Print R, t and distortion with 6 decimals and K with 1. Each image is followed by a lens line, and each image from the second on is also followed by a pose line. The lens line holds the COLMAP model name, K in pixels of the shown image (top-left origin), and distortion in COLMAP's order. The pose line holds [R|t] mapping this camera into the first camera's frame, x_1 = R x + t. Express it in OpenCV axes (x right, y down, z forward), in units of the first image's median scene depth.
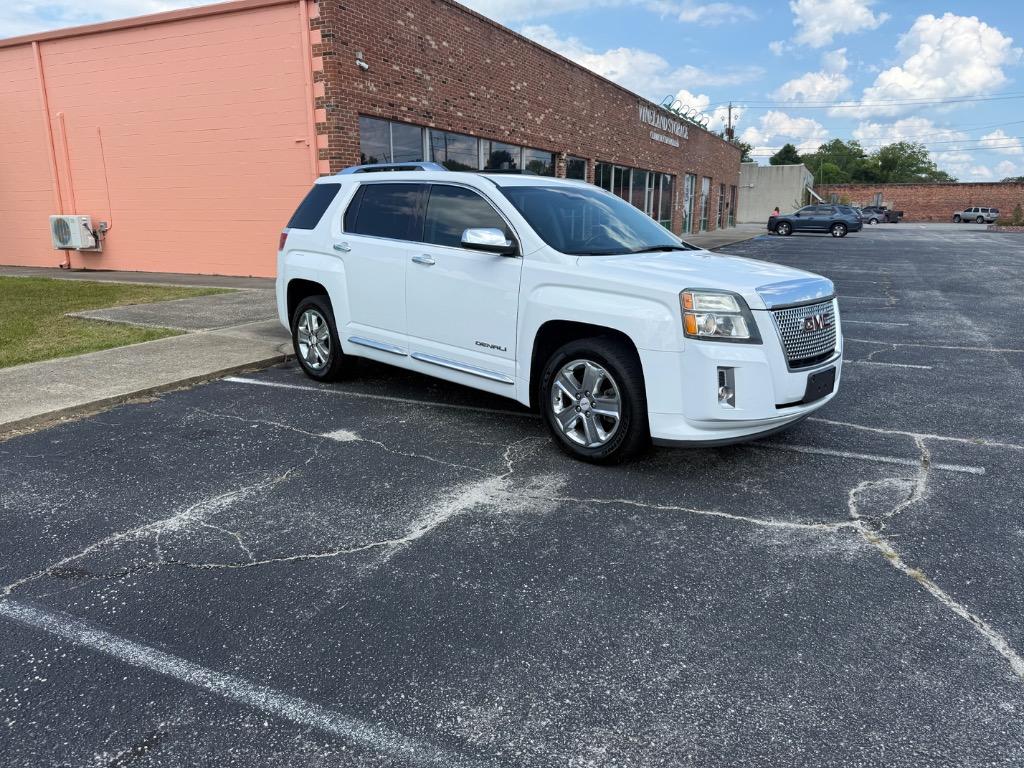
lens RADIAL K [[724.7, 0, 516.9], [0, 724.7, 385.3], [0, 0, 1]] dist [0.023002, -0.034921]
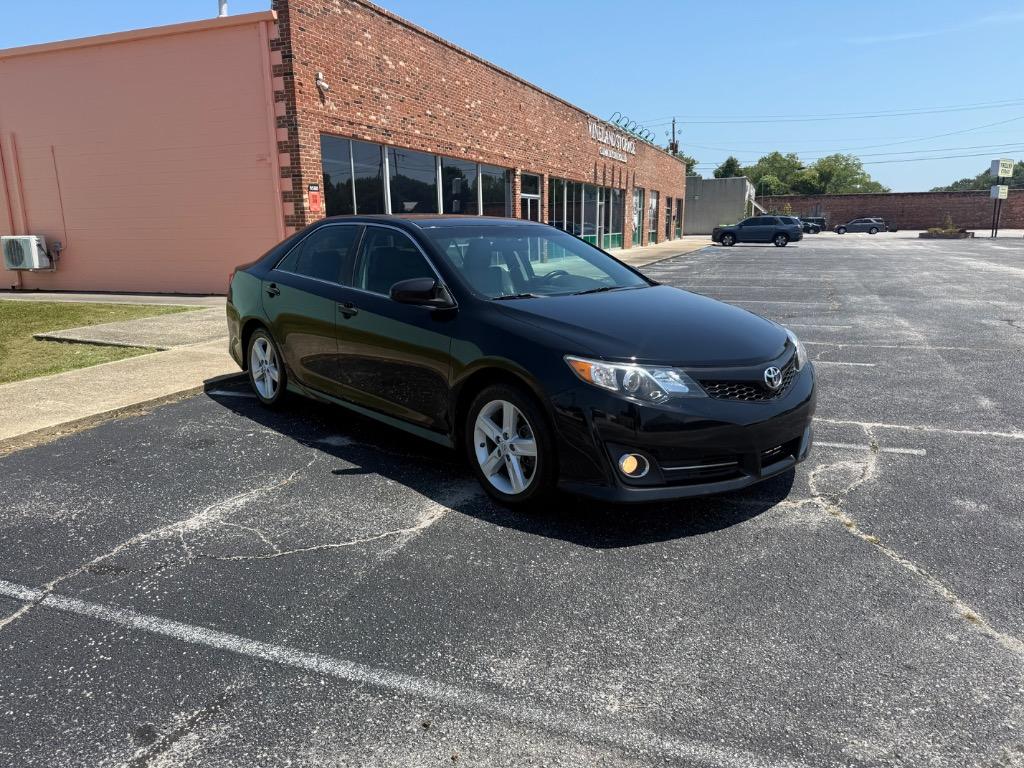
lens RADIAL K [[724.7, 0, 517.6], [0, 724.7, 383.8], [0, 0, 1]] dist [0.023002, -0.034921]
pose [[0.997597, -0.026601, 0.063968, -0.037062], [0.027889, 0.999424, -0.019321, 0.011737], [-0.063417, 0.021059, 0.997765, -0.056695]]
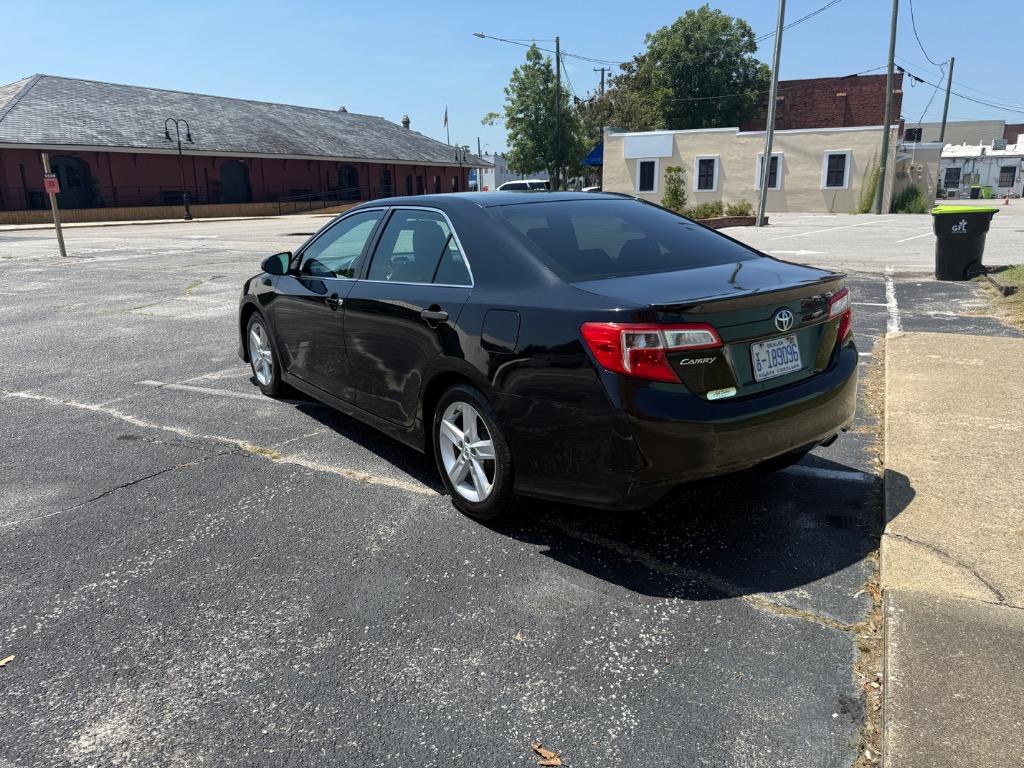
lens RADIAL K [[724.7, 0, 512.0], [0, 724.7, 389.9], [0, 0, 1]] dist [0.023002, -0.034921]
pose [[-0.999402, 0.011971, 0.032444, -0.130930], [0.026150, 0.875499, 0.482512, -0.416028], [-0.022628, 0.483072, -0.875288, 1.656321]]
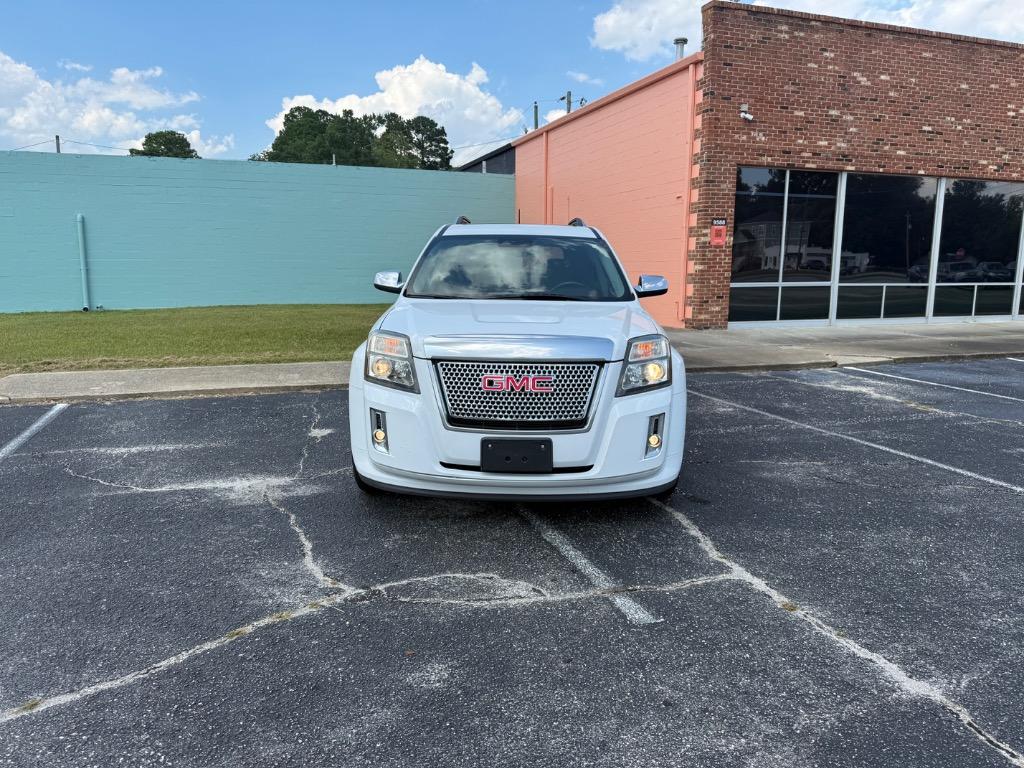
lens RADIAL K [[724.7, 0, 511.8], [0, 724.7, 389.3], [0, 0, 1]] dist [0.023002, -0.034921]
pose [[0.690944, 0.128267, -0.711438, 0.725754], [-0.174409, 0.984640, 0.008138, -0.060593], [0.701554, 0.118458, 0.702702, 0.277698]]
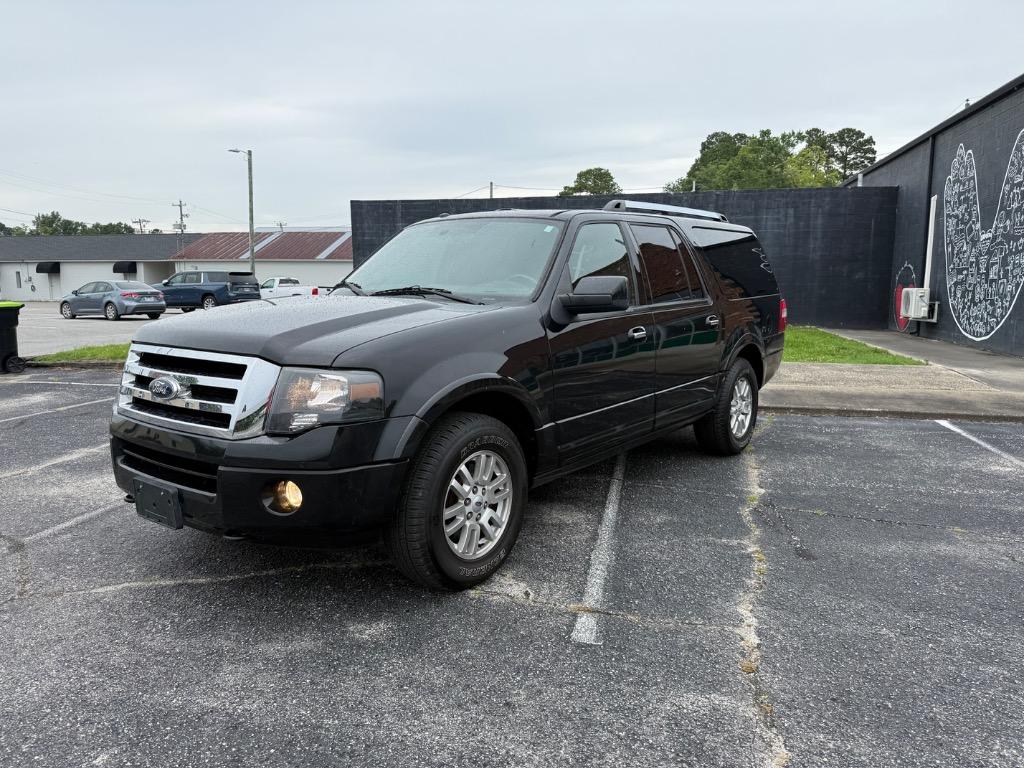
lens RADIAL K [[724.7, 0, 508.5], [0, 724.7, 386.2], [0, 0, 1]] dist [0.023002, -0.034921]
pose [[0.209827, 0.138285, -0.967910, 0.913793], [-0.231126, 0.968906, 0.088323, -0.122228], [0.950028, 0.205177, 0.235264, 0.504466]]
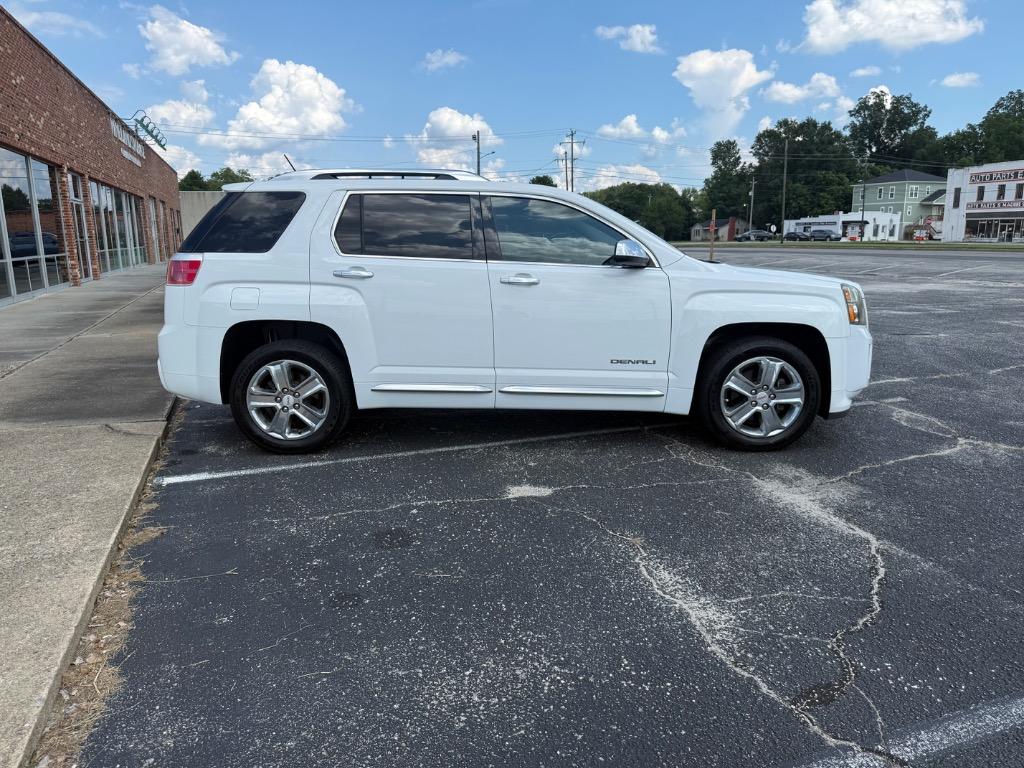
lens RADIAL K [[724.7, 0, 504.7], [0, 724.7, 390.2], [0, 0, 1]] dist [0.023002, -0.034921]
pose [[0.719612, -0.152156, 0.677500, -0.666827], [0.171667, 0.984393, 0.038742, -0.068052], [-0.672821, 0.088425, 0.734502, 0.327876]]
